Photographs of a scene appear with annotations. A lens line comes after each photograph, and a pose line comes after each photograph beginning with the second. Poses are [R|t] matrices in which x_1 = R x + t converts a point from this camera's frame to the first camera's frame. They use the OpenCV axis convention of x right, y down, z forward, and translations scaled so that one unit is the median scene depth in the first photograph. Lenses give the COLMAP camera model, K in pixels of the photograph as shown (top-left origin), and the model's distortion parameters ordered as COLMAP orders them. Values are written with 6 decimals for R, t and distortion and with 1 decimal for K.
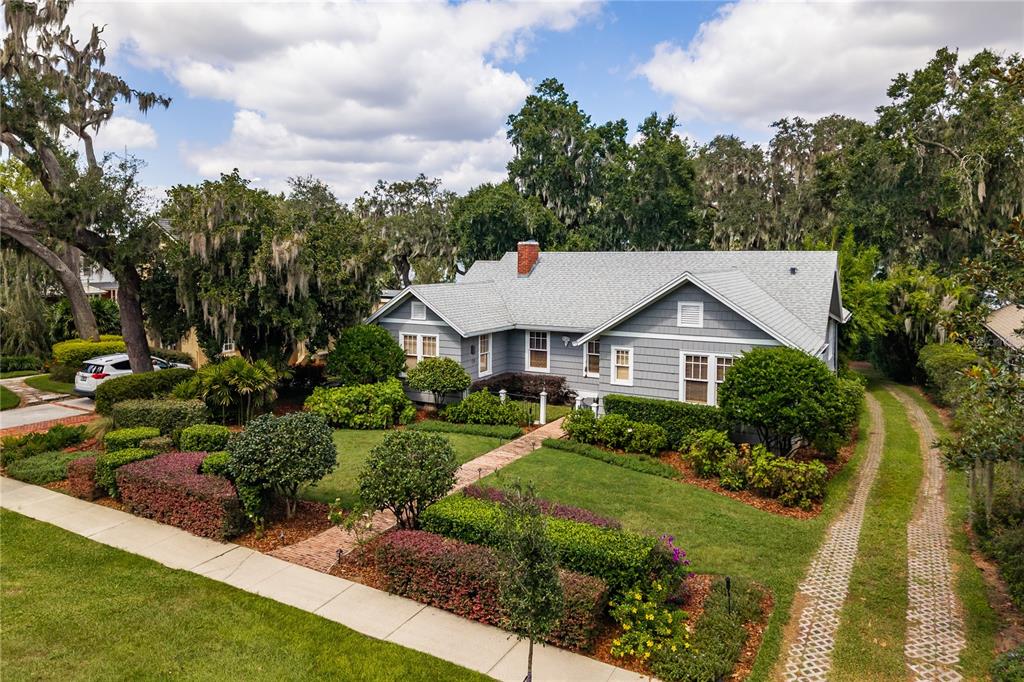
lens RADIAL K [[686.5, 0, 510.8], [0, 686.5, 308.3], [0, 0, 1]] dist [0.038301, -0.000130]
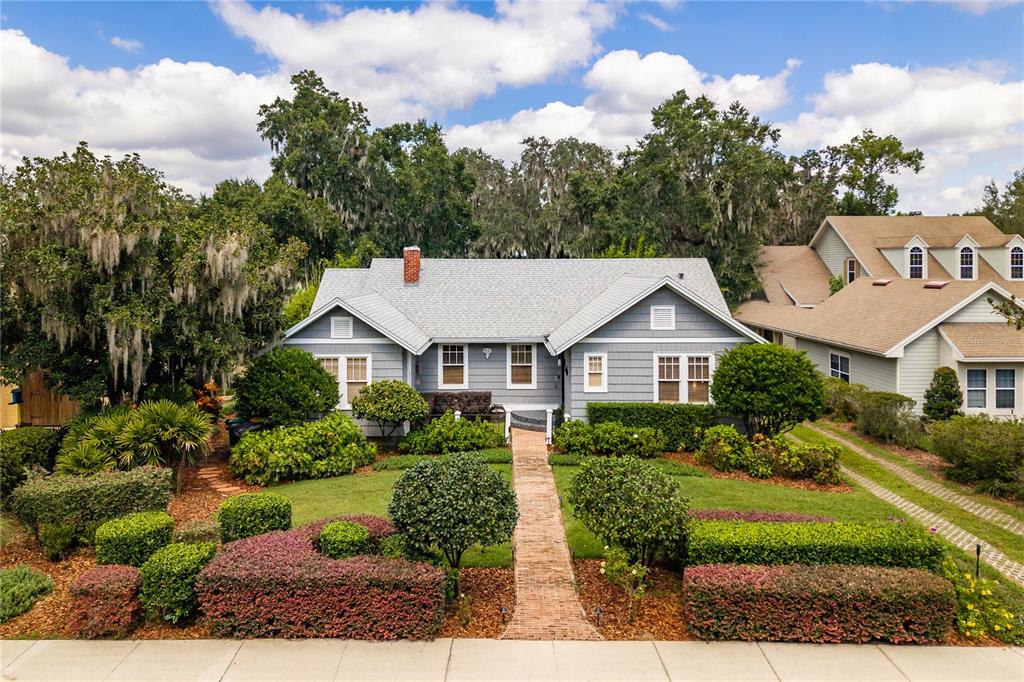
lens RADIAL K [[711.7, 0, 511.6], [0, 711.7, 278.3], [0, 0, 1]] dist [0.027883, -0.002132]
pose [[0.872775, -0.011943, 0.487977, -0.429819], [0.040436, 0.998034, -0.047896, -0.007204], [-0.486446, 0.061534, 0.871541, 0.155312]]
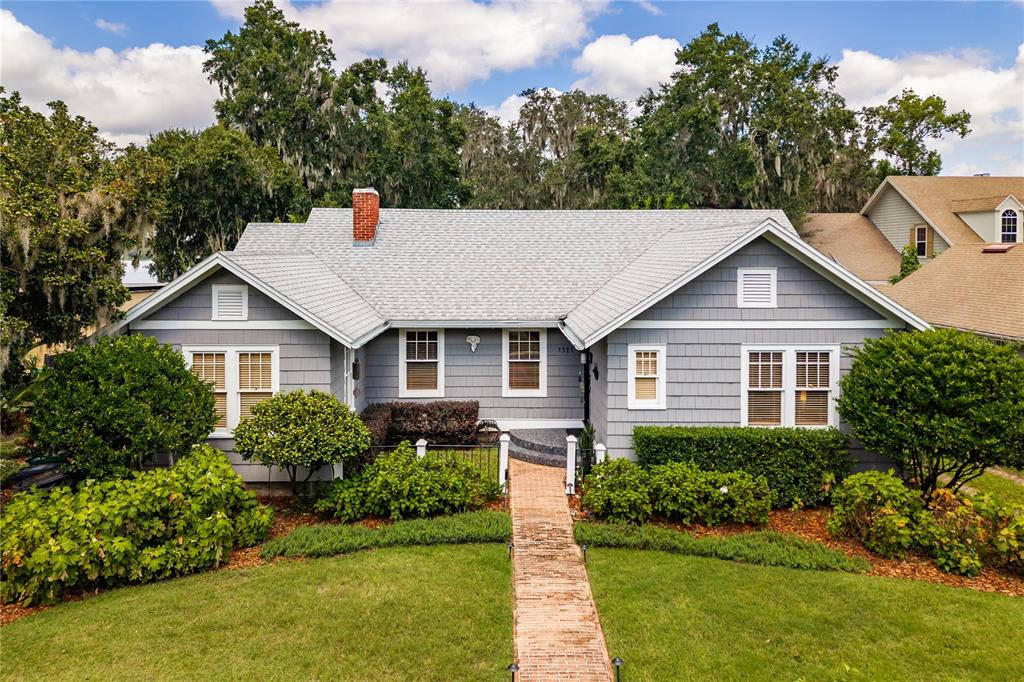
lens RADIAL K [[701.3, 0, 515.0], [0, 701.3, 274.9], [0, 0, 1]] dist [0.041025, -0.066948]
pose [[0.867550, -0.017786, 0.497032, -0.239272], [0.037744, 0.998833, -0.030139, 0.007707], [-0.495916, 0.044907, 0.867209, 0.503498]]
